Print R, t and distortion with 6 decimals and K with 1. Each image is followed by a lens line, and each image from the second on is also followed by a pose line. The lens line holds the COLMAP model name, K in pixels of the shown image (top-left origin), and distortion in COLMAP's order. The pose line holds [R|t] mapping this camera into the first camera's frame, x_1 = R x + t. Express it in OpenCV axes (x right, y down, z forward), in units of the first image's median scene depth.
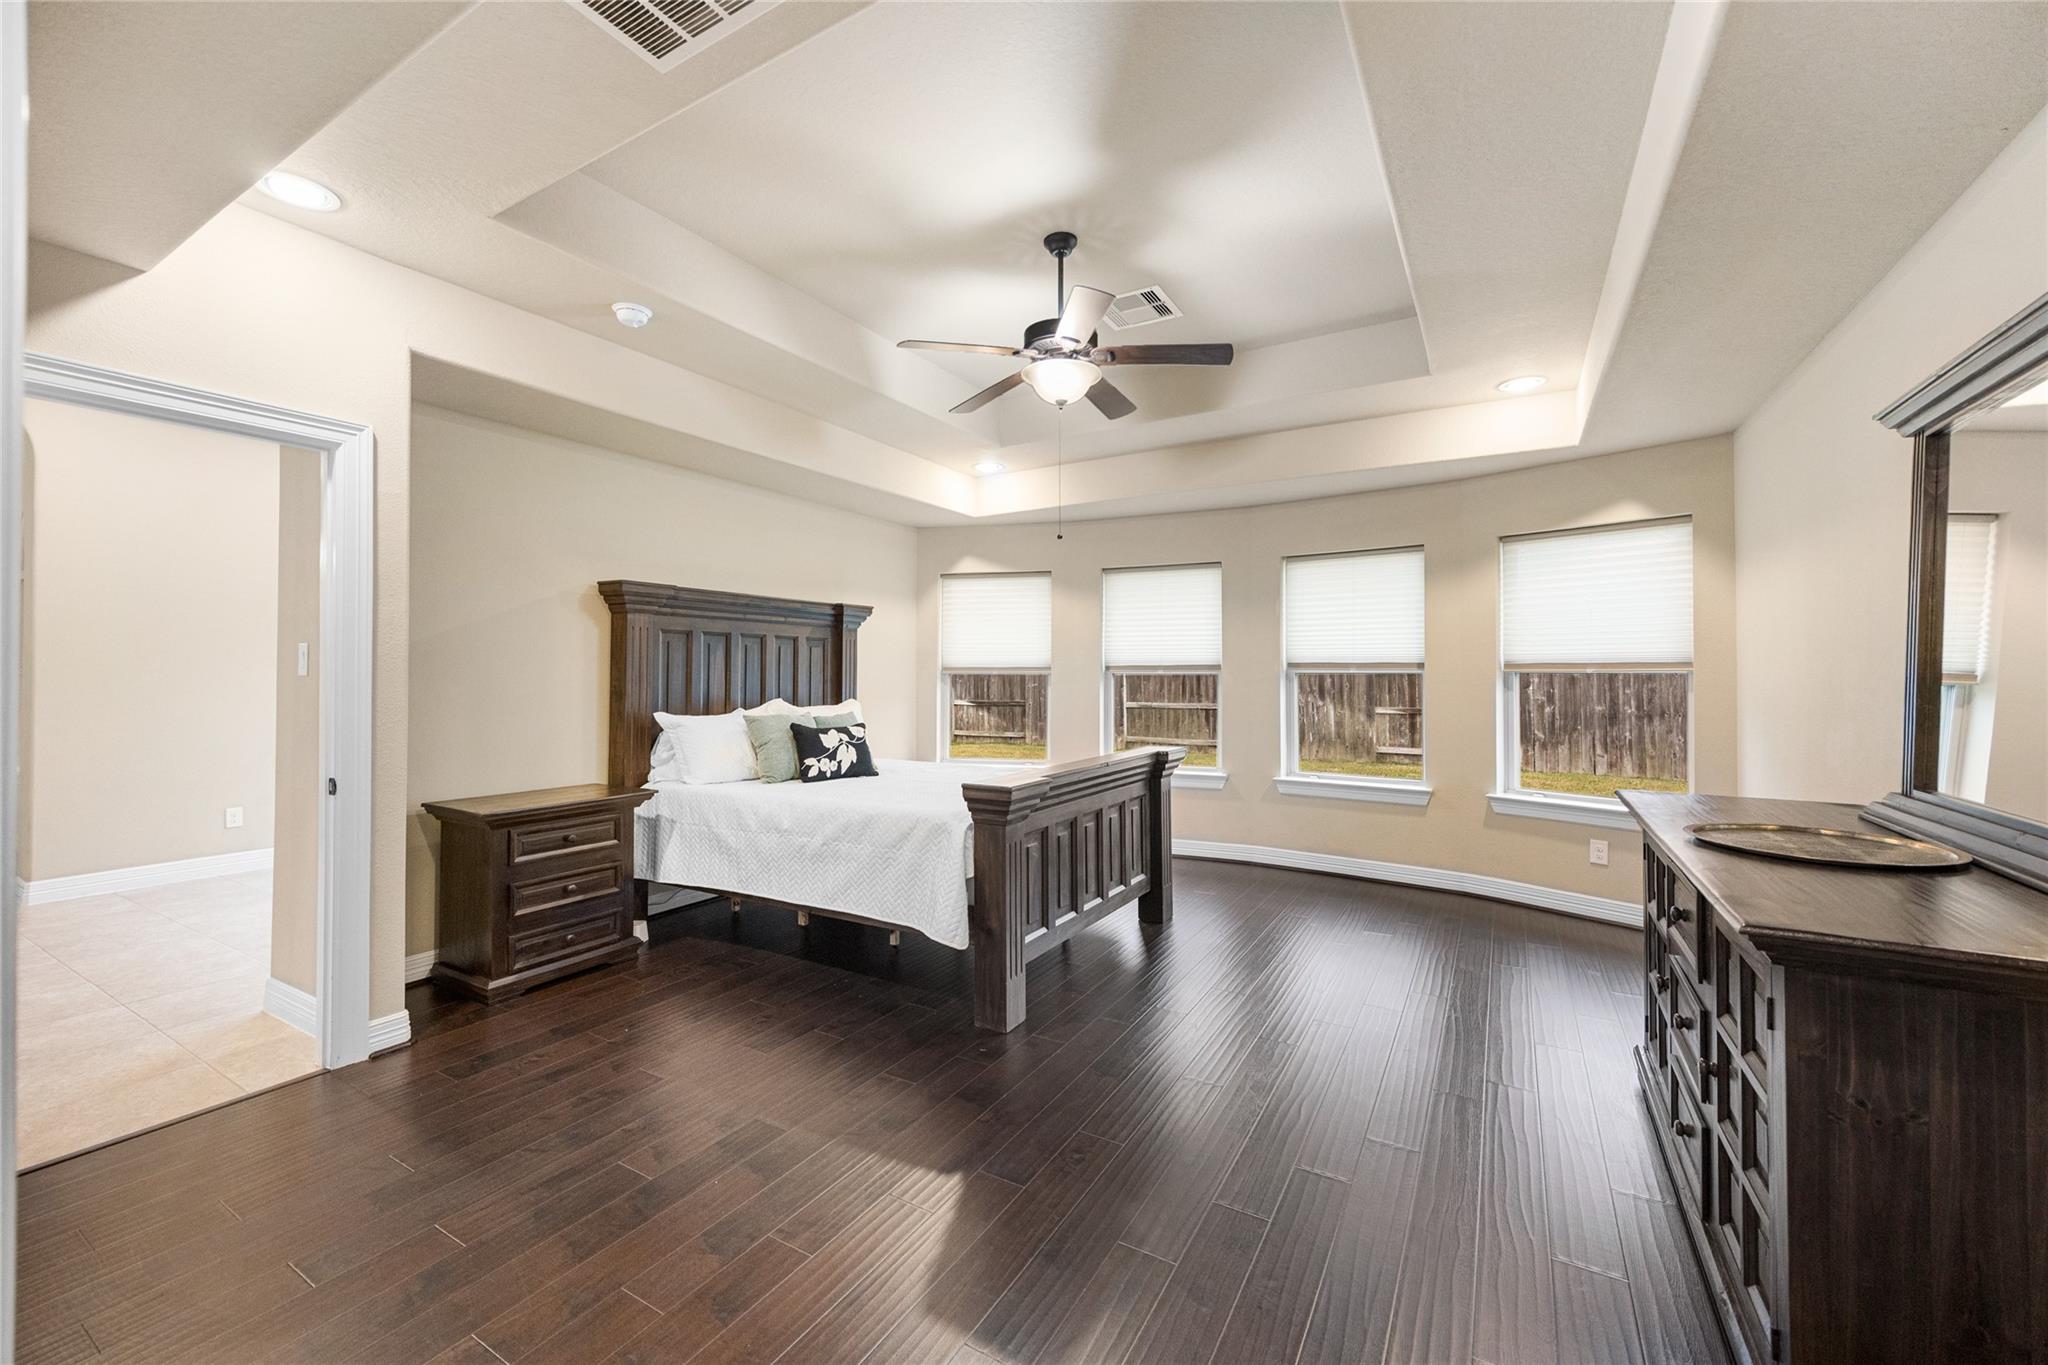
lens RADIAL K [[810.9, 0, 1021.5], [0, 810.9, 673.5], [0, 0, 1]] dist [0.000336, -0.000013]
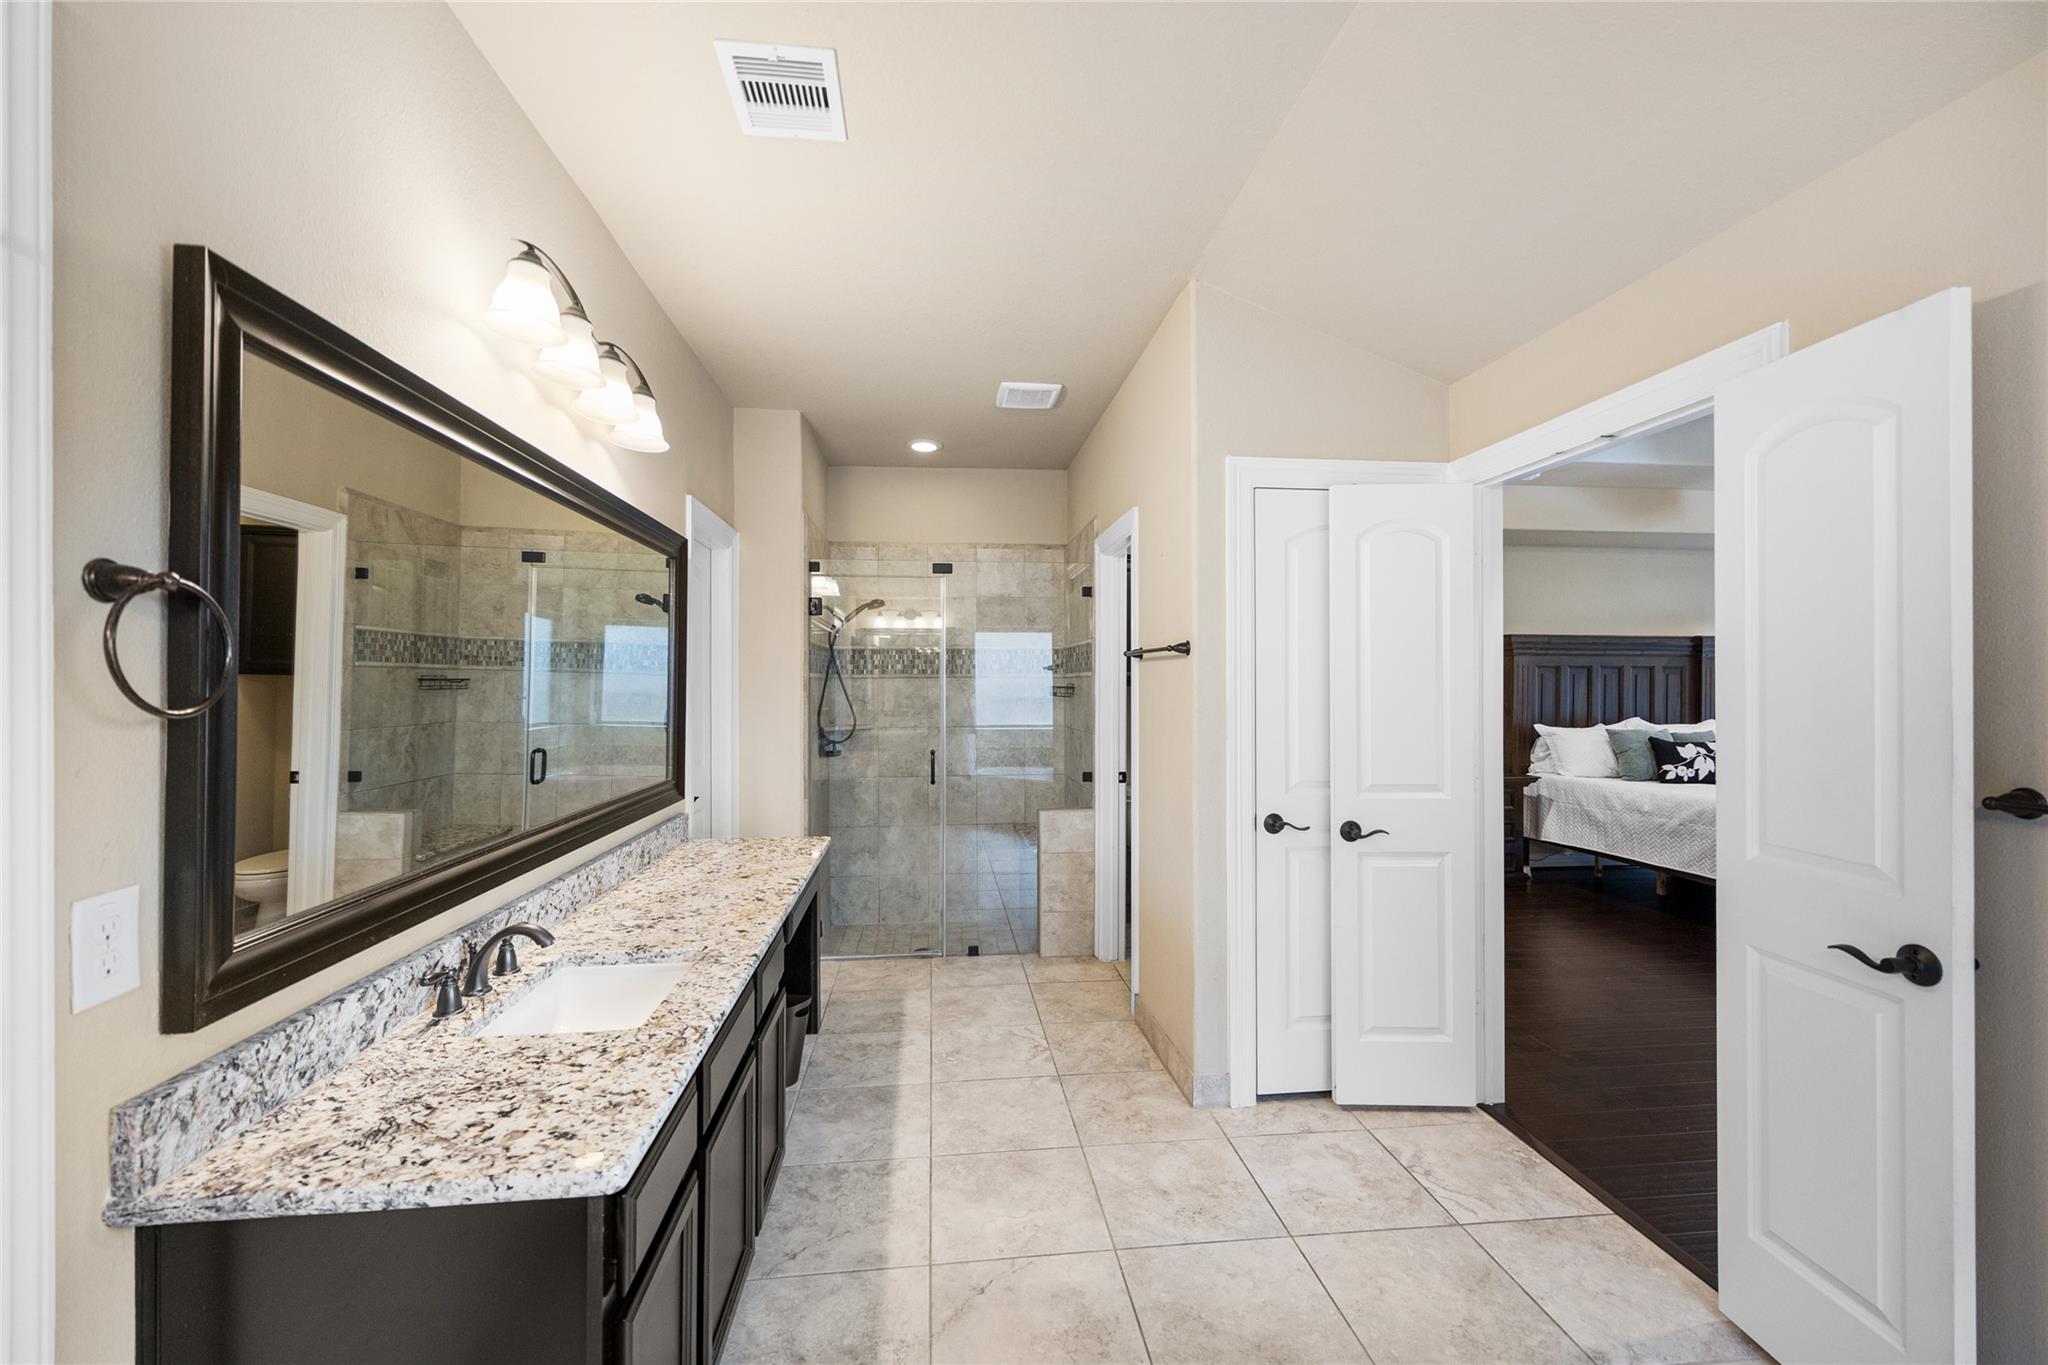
lens RADIAL K [[810.9, 0, 1021.5], [0, 810.9, 673.5], [0, 0, 1]] dist [0.000336, -0.000013]
pose [[0.599920, -0.009384, -0.800005, 0.148834], [-0.000056, 0.999931, -0.011771, -0.023760], [0.800060, 0.007106, 0.599878, -0.568988]]
